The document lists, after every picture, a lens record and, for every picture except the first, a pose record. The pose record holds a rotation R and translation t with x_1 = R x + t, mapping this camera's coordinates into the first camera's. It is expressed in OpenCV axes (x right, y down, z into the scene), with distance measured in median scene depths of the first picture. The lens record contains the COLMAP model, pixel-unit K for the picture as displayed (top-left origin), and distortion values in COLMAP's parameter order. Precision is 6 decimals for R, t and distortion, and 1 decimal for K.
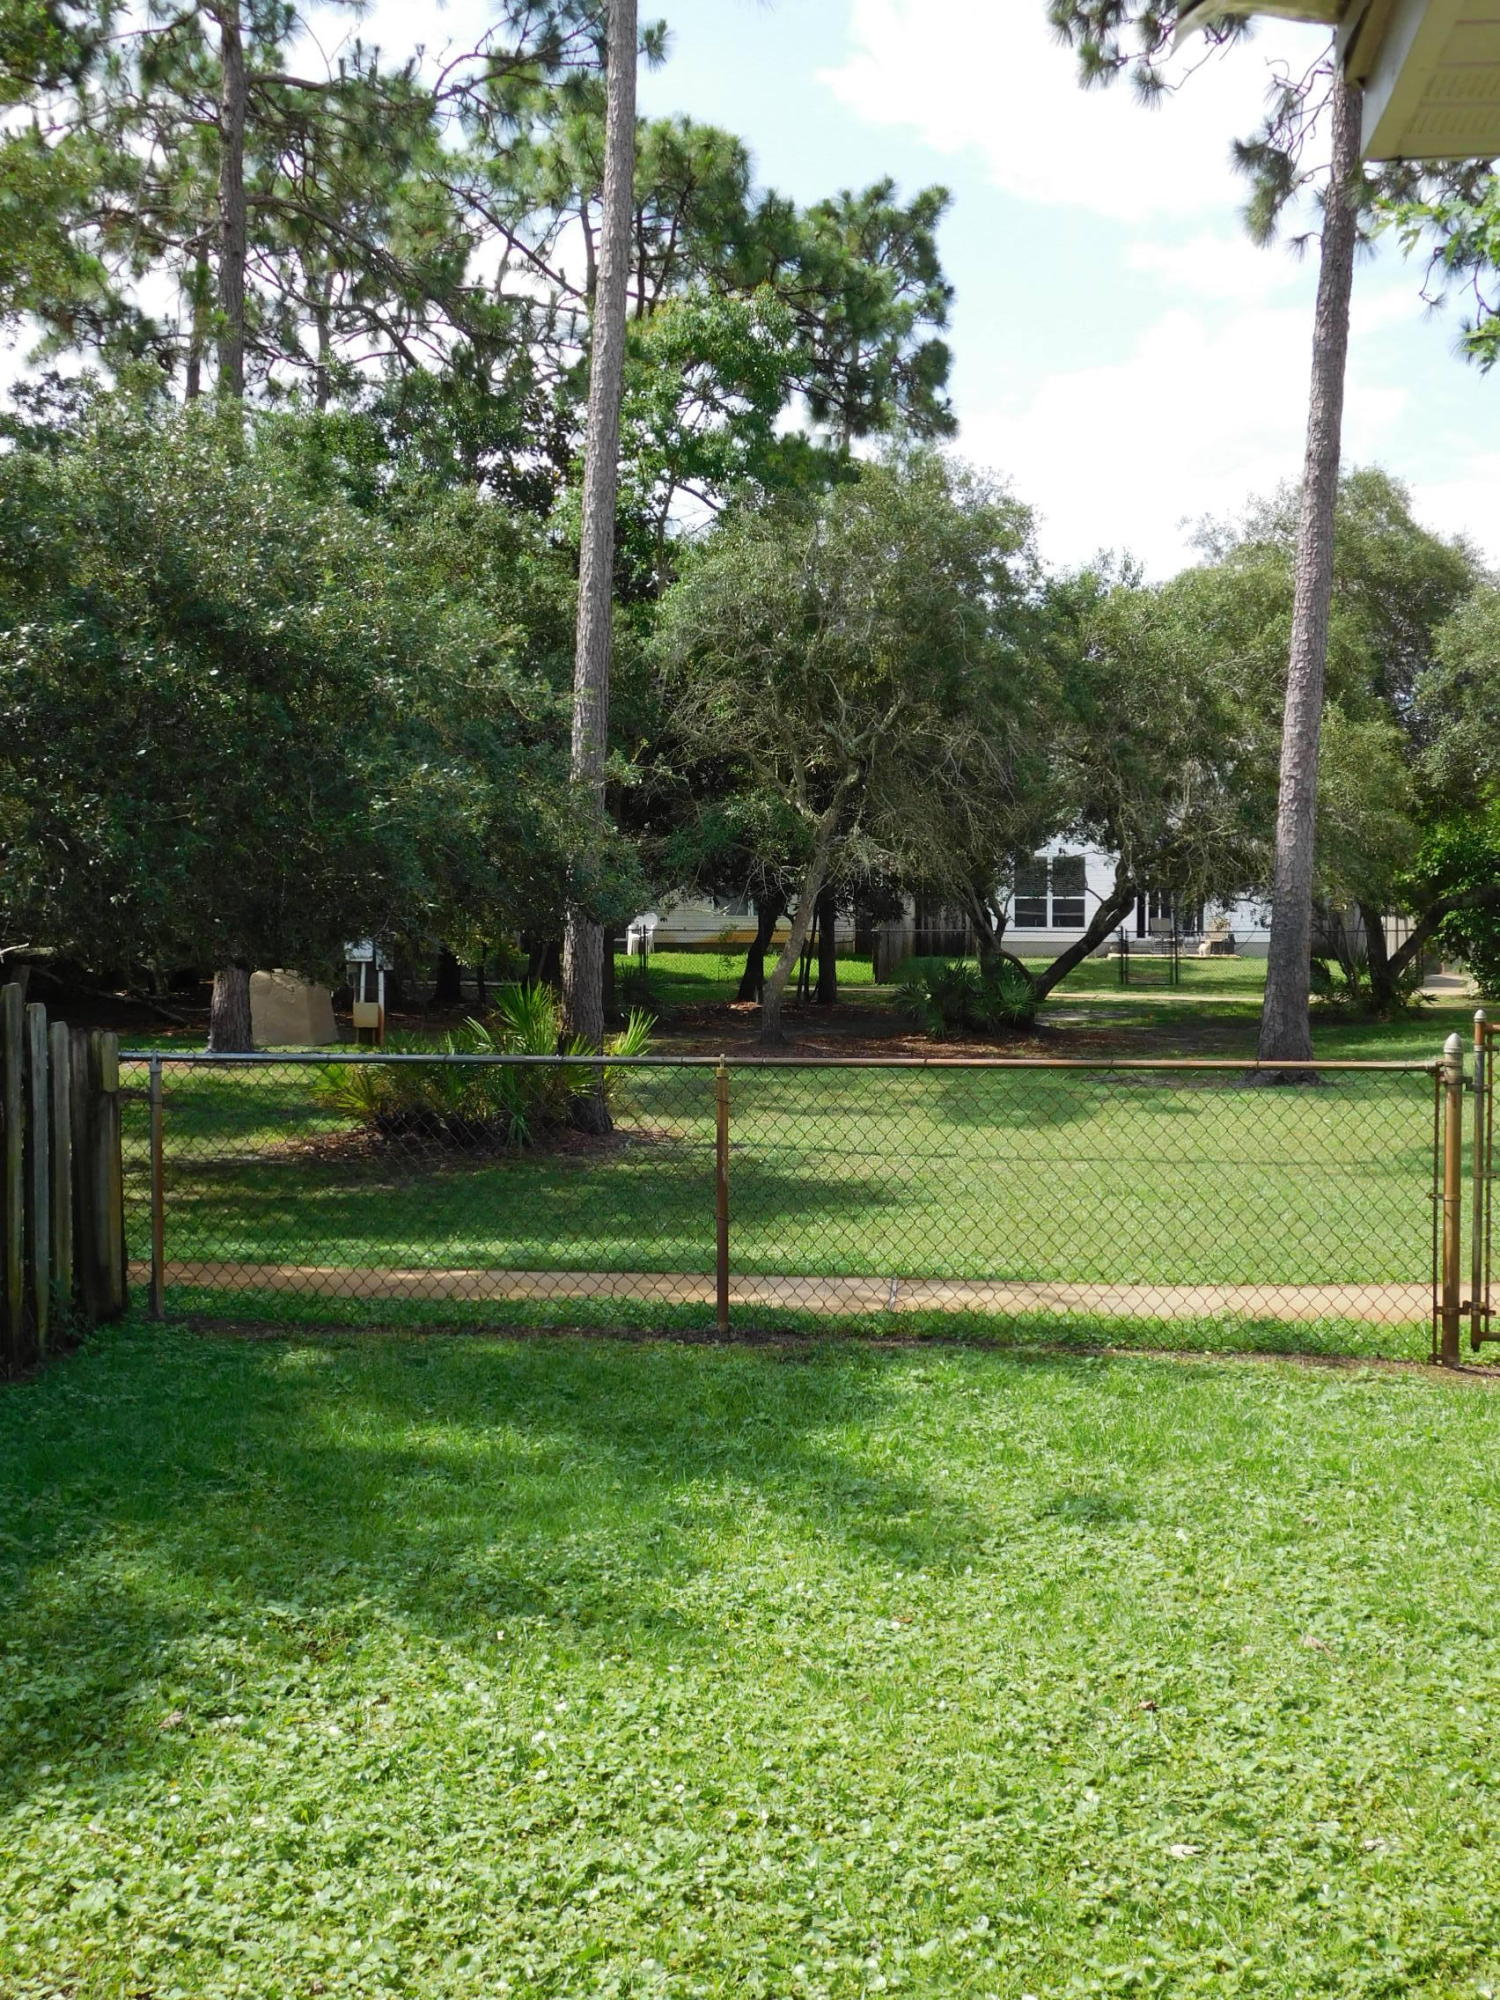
lens RADIAL K [[2617.3, 0, 750.0], [0, 2617.3, 1000.0], [0, 0, 1]] dist [0.353579, 0.012800]
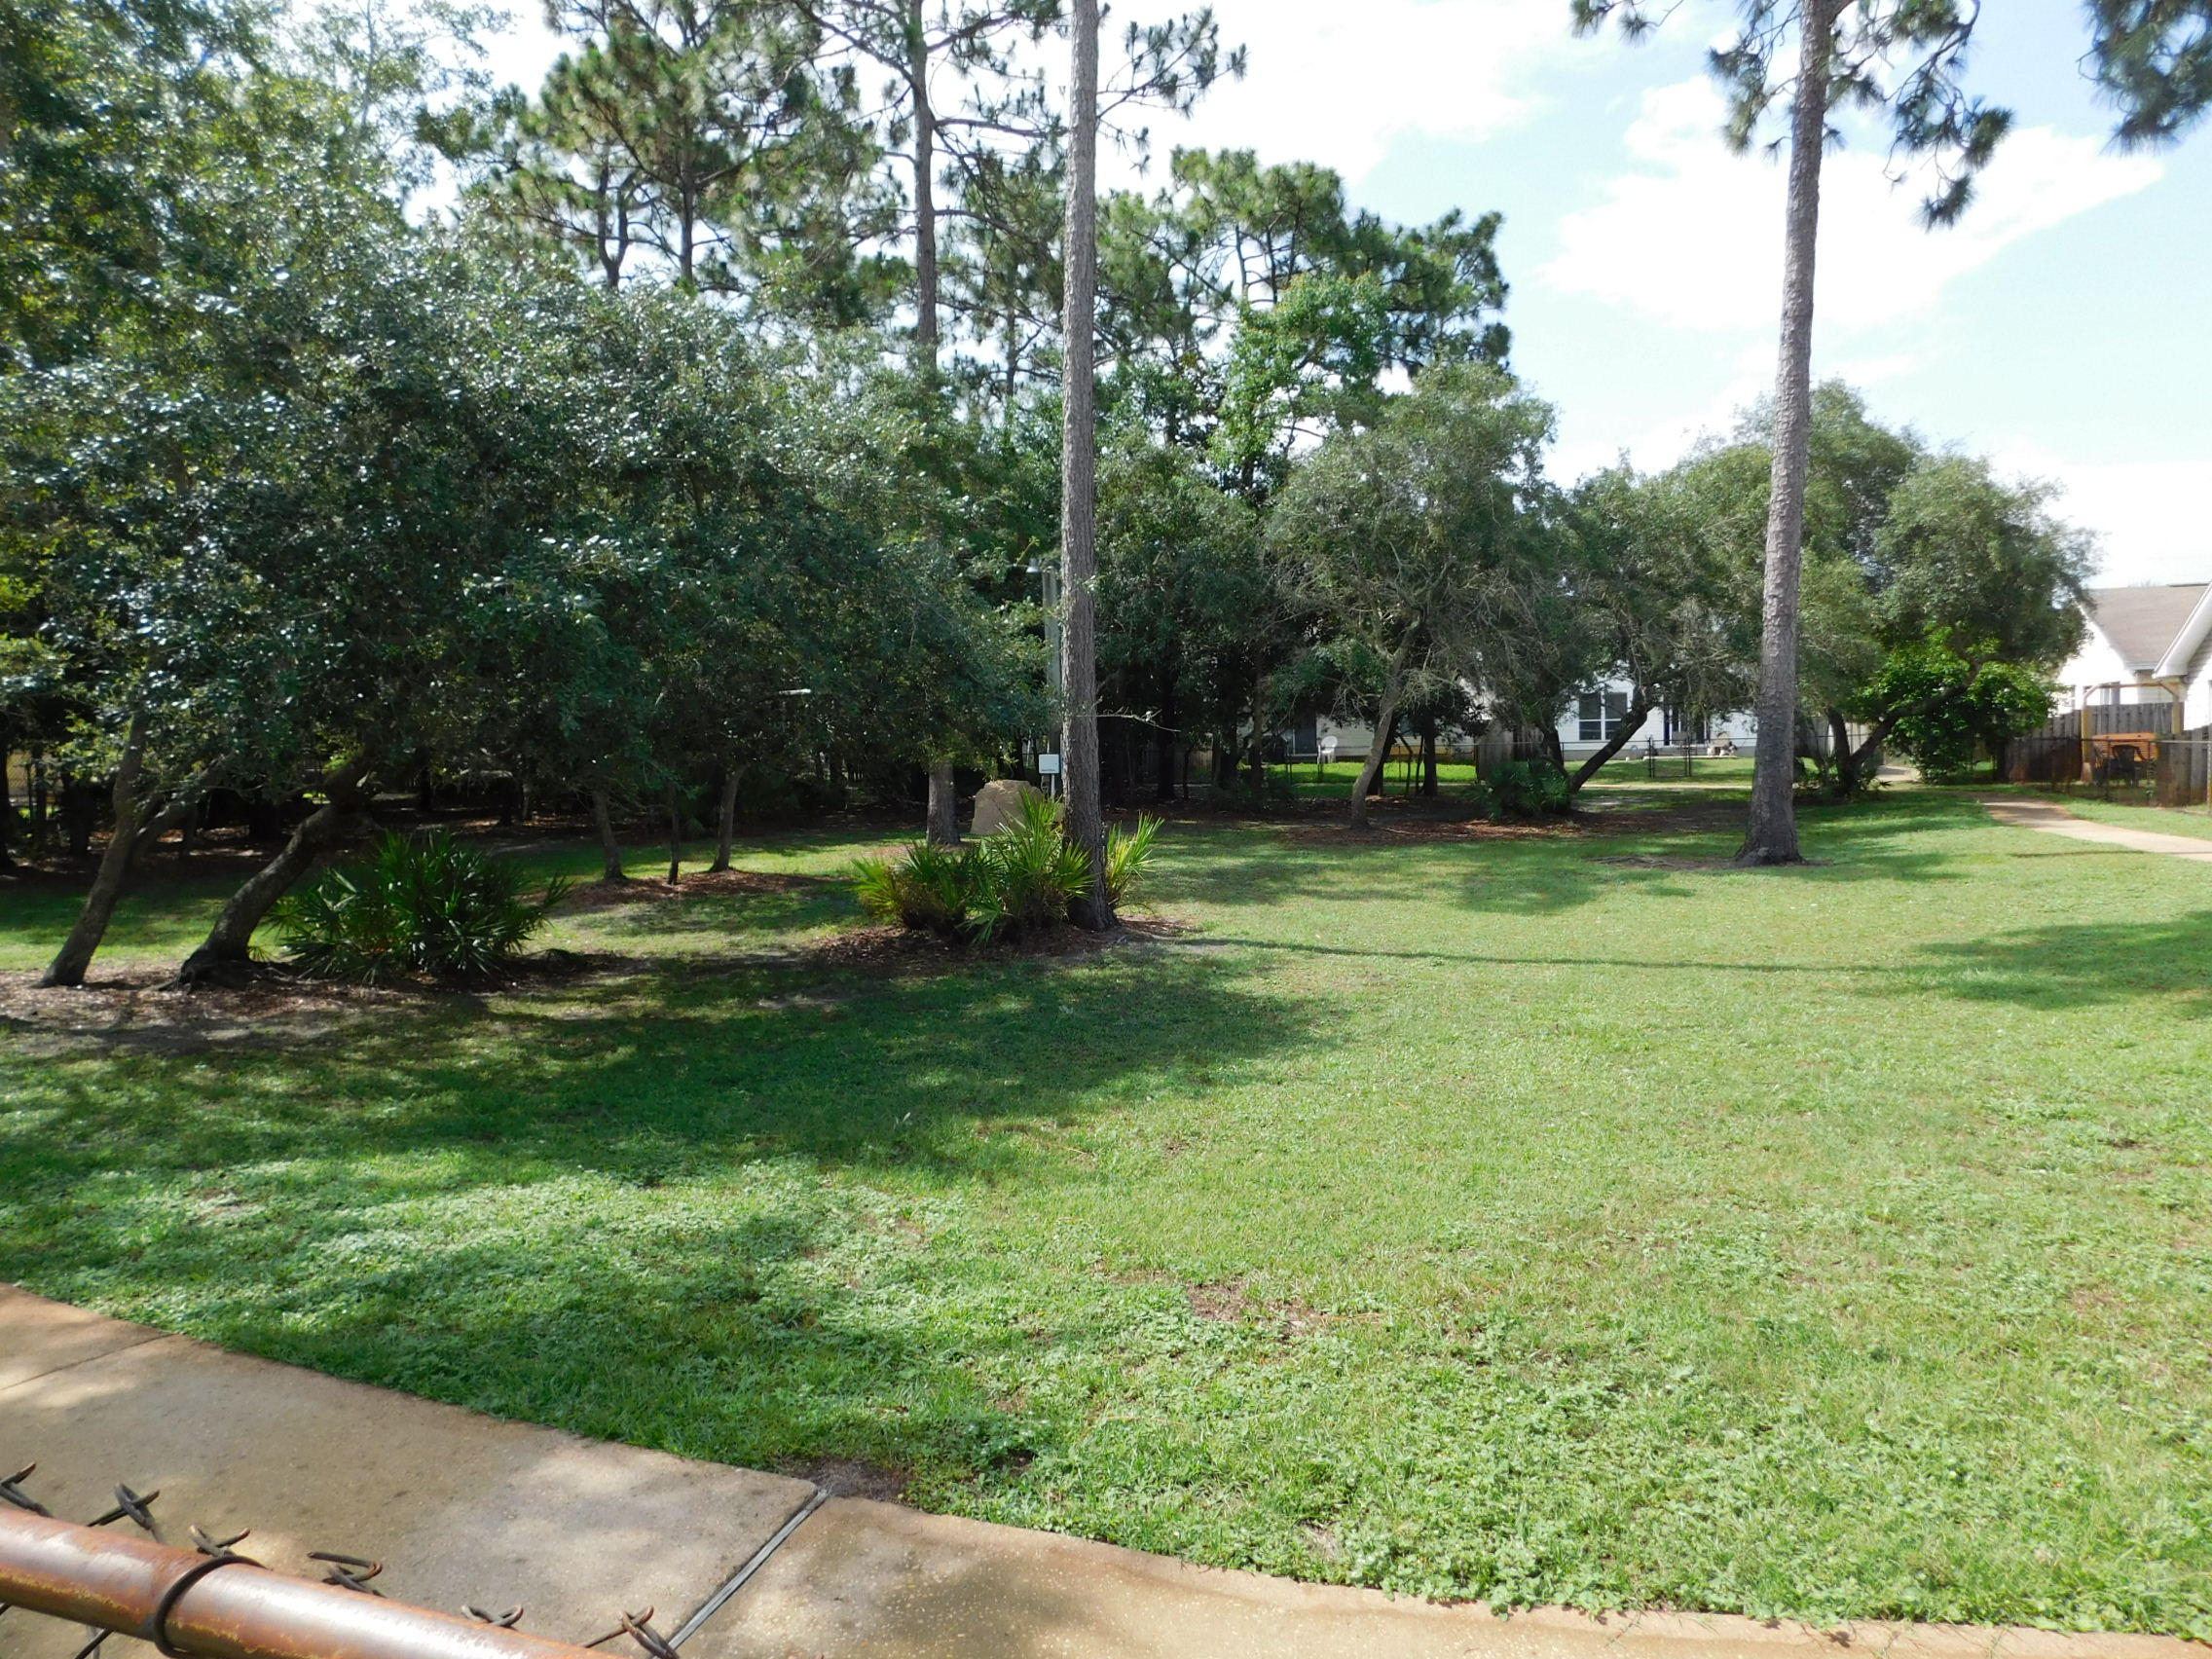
lens RADIAL K [[1603.3, 0, 1107.0], [0, 1603.3, 824.7], [0, 0, 1]] dist [-0.000584, 0.140816]
pose [[0.981572, -0.015312, -0.190477, 0.033130], [0.018968, 0.999669, 0.017383, -0.001883], [0.190148, -0.020676, 0.981538, 0.167292]]
